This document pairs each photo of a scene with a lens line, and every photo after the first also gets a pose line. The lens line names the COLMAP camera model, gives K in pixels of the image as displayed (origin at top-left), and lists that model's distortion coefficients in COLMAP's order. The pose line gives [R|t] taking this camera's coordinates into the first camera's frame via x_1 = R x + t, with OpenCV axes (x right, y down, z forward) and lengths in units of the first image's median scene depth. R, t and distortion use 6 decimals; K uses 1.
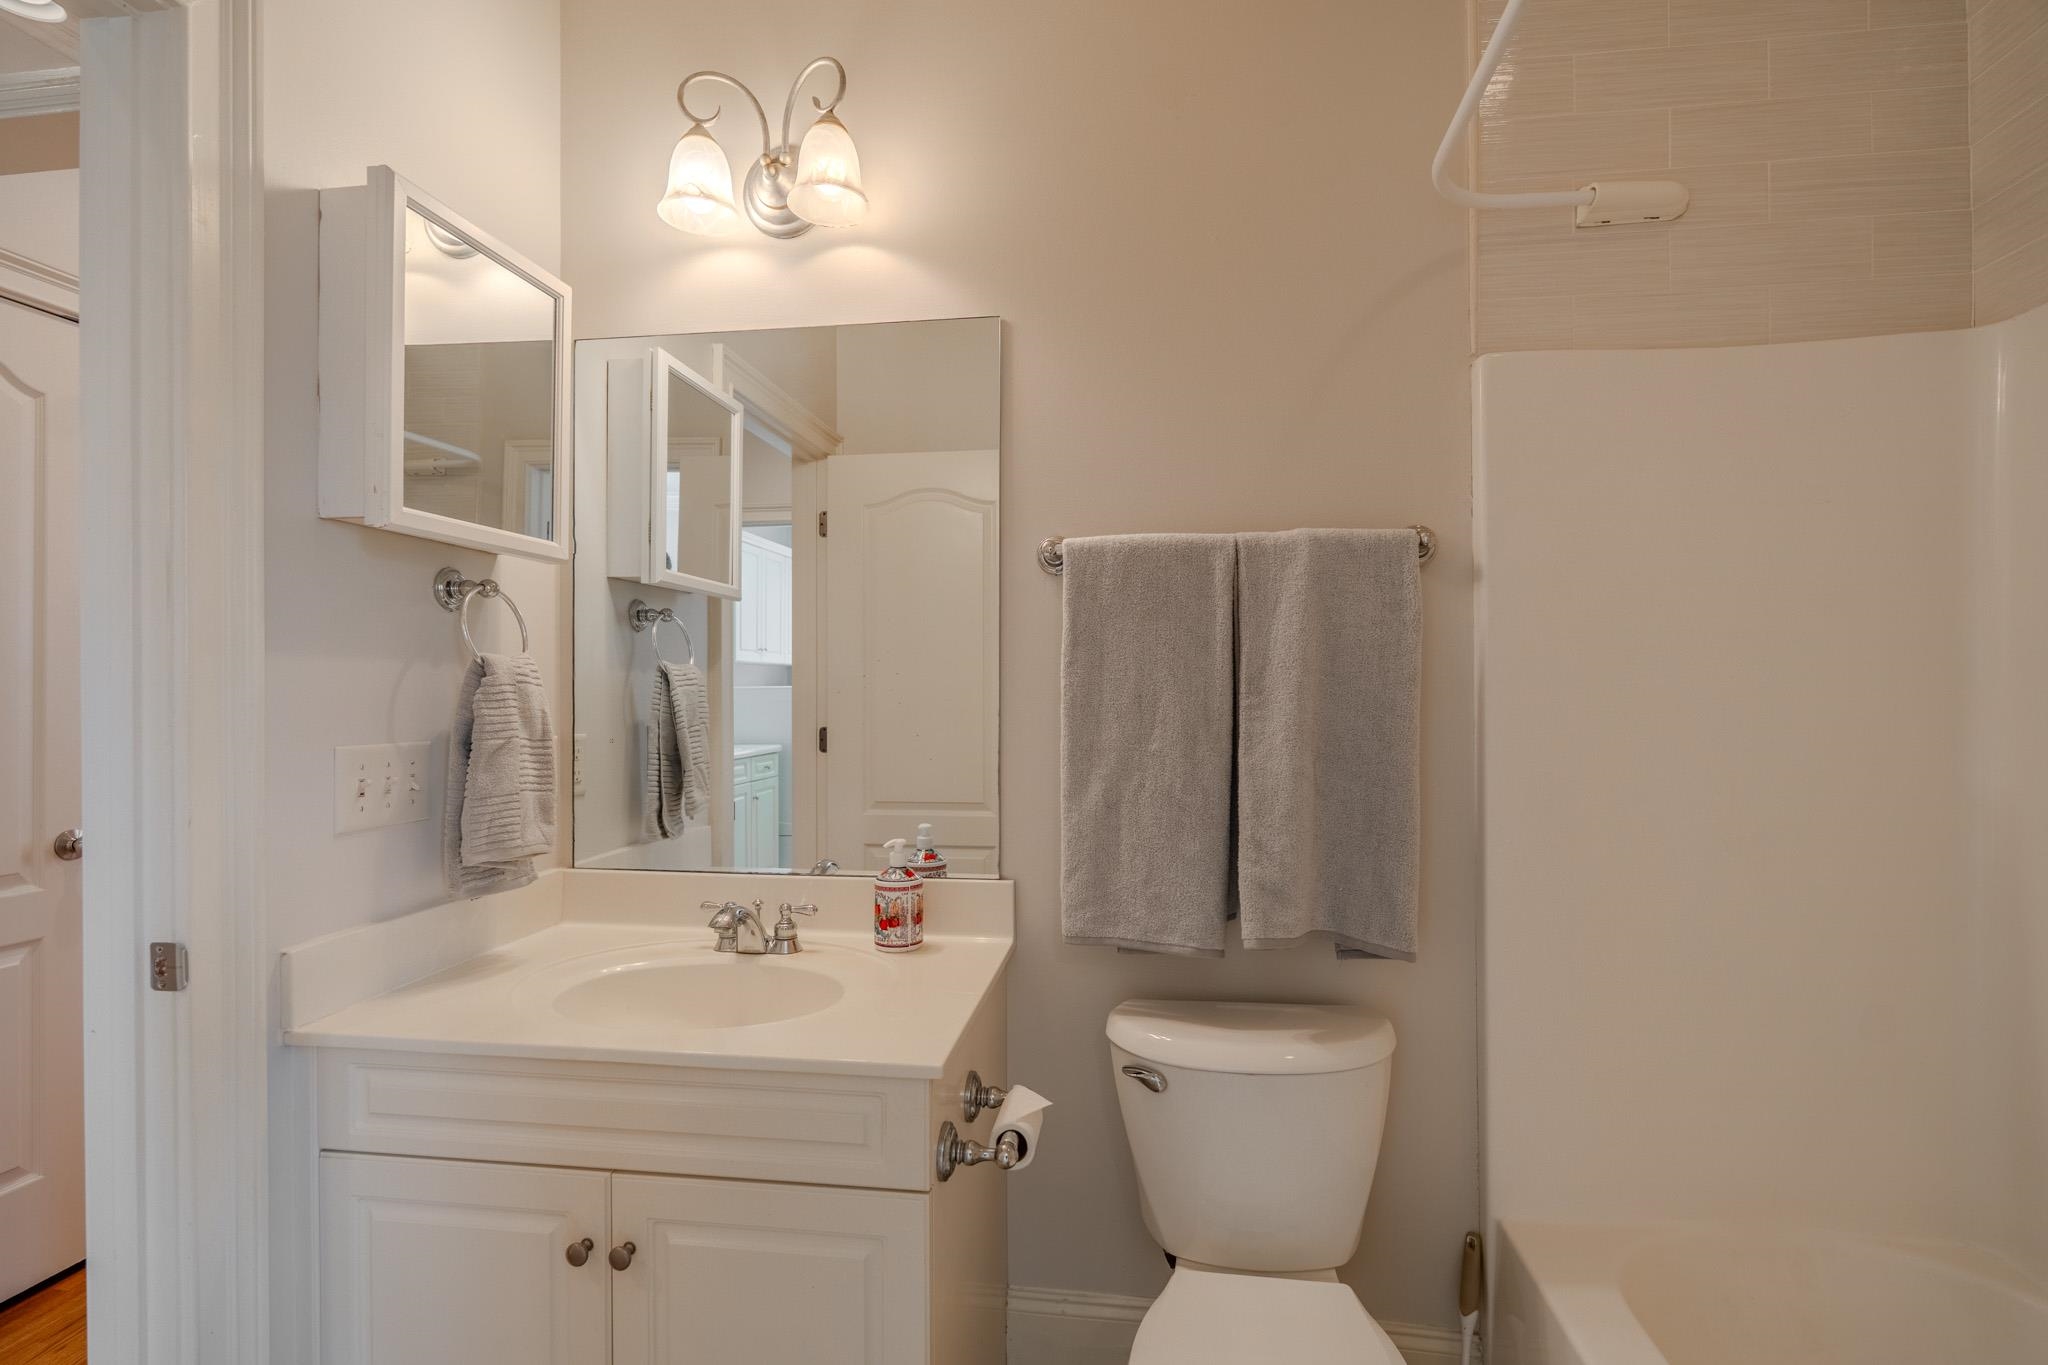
lens RADIAL K [[923.9, 0, 1029.6], [0, 923.9, 682.4], [0, 0, 1]] dist [-0.004801, -0.000422]
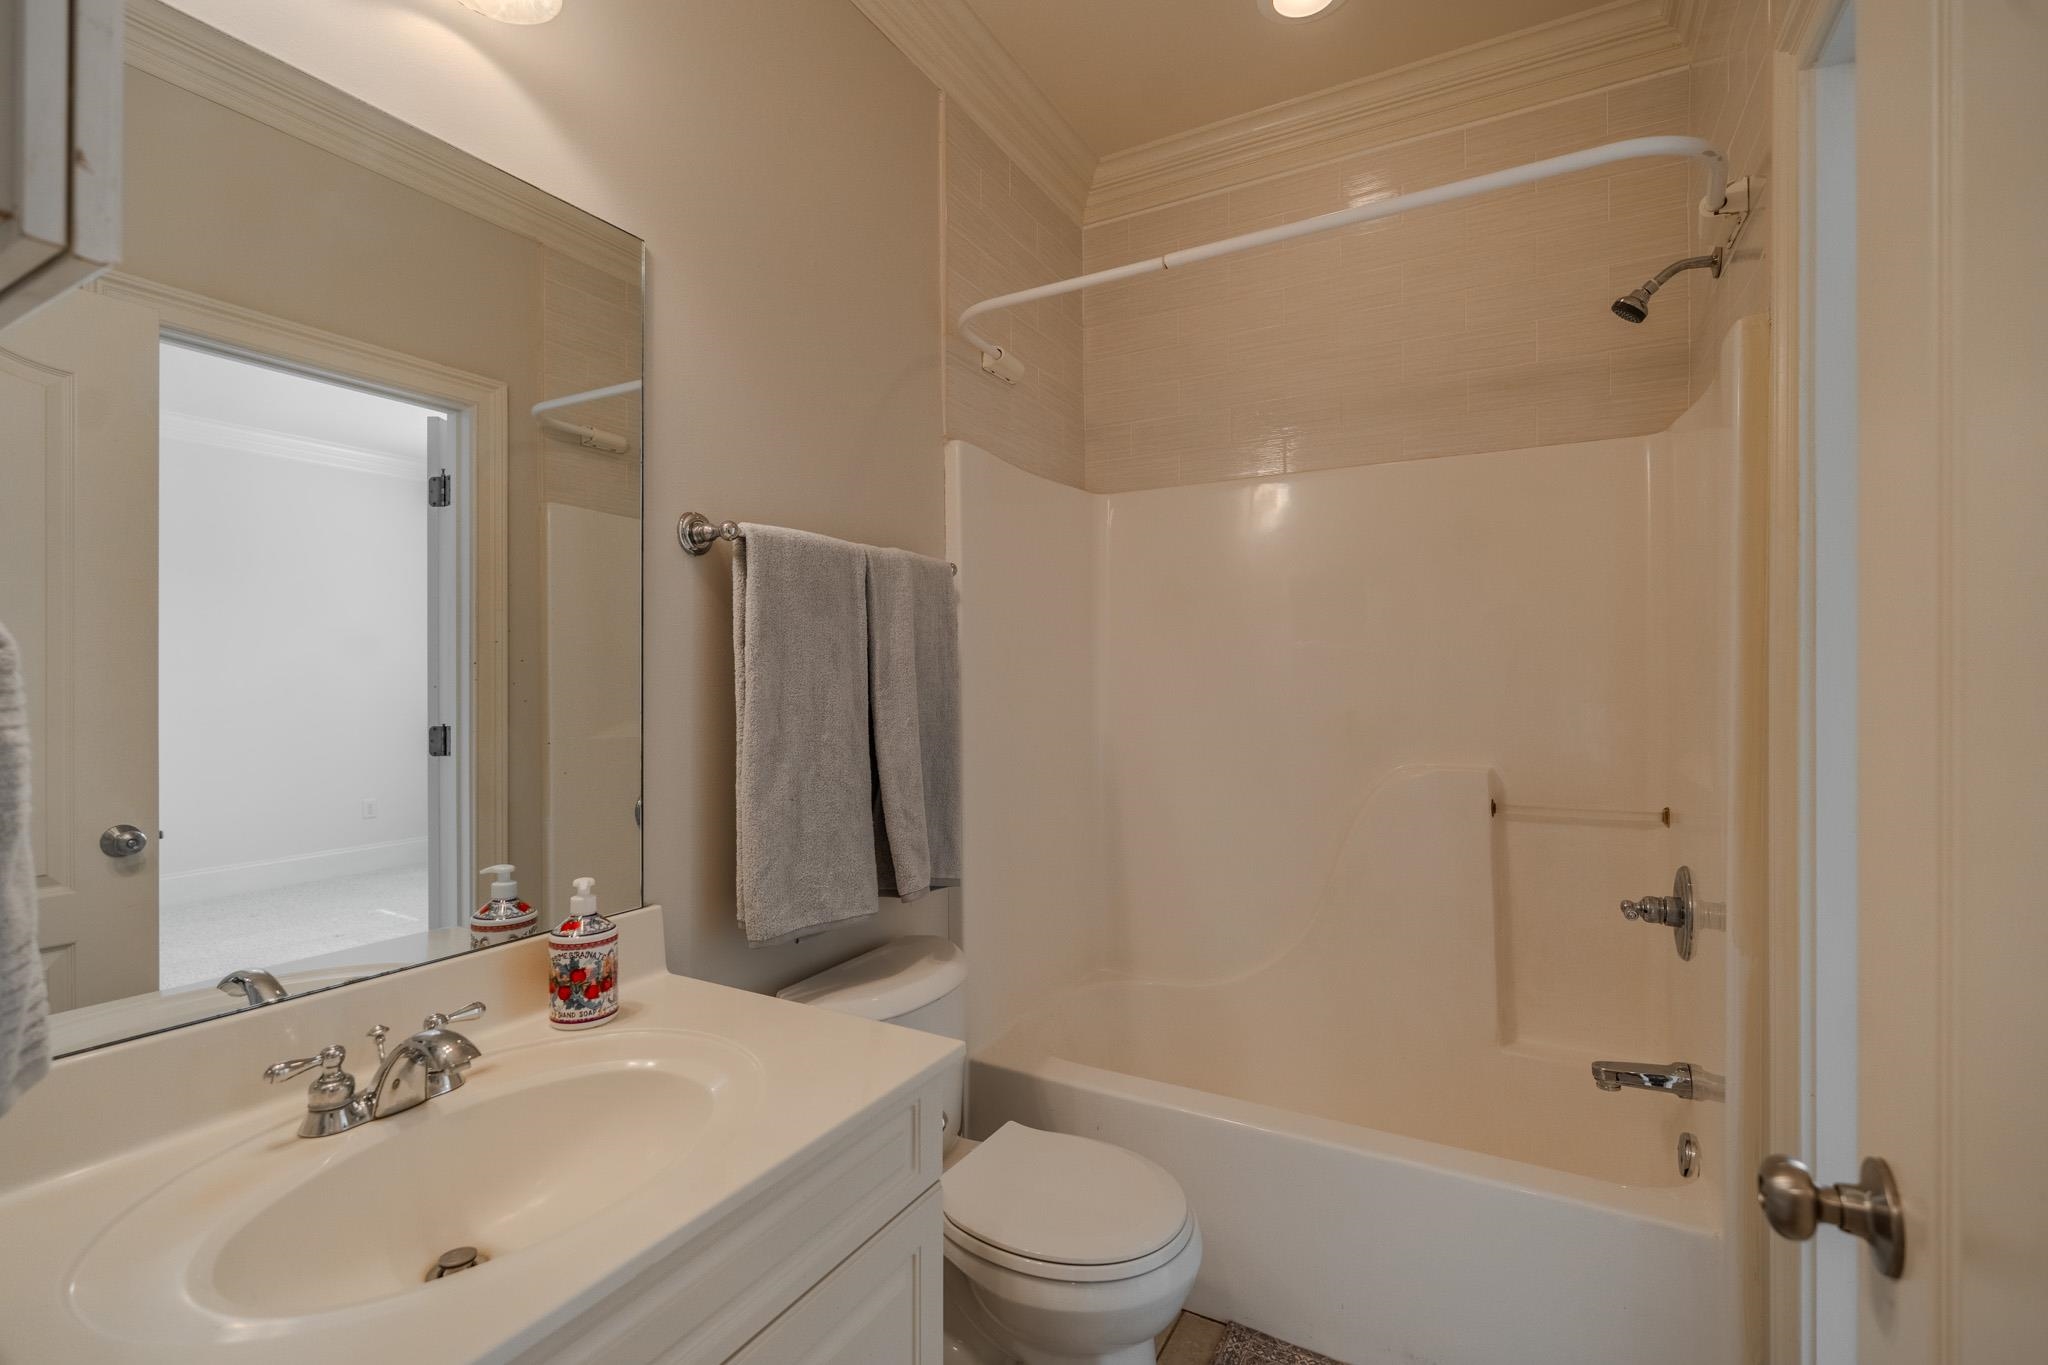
lens RADIAL K [[923.9, 0, 1029.6], [0, 923.9, 682.4], [0, 0, 1]] dist [-0.004801, -0.000422]
pose [[0.355639, -0.001316, 0.934623, -0.763278], [-0.000063, 0.999999, 0.001432, 0.006055], [-0.934623, -0.000568, 0.355638, 0.405322]]
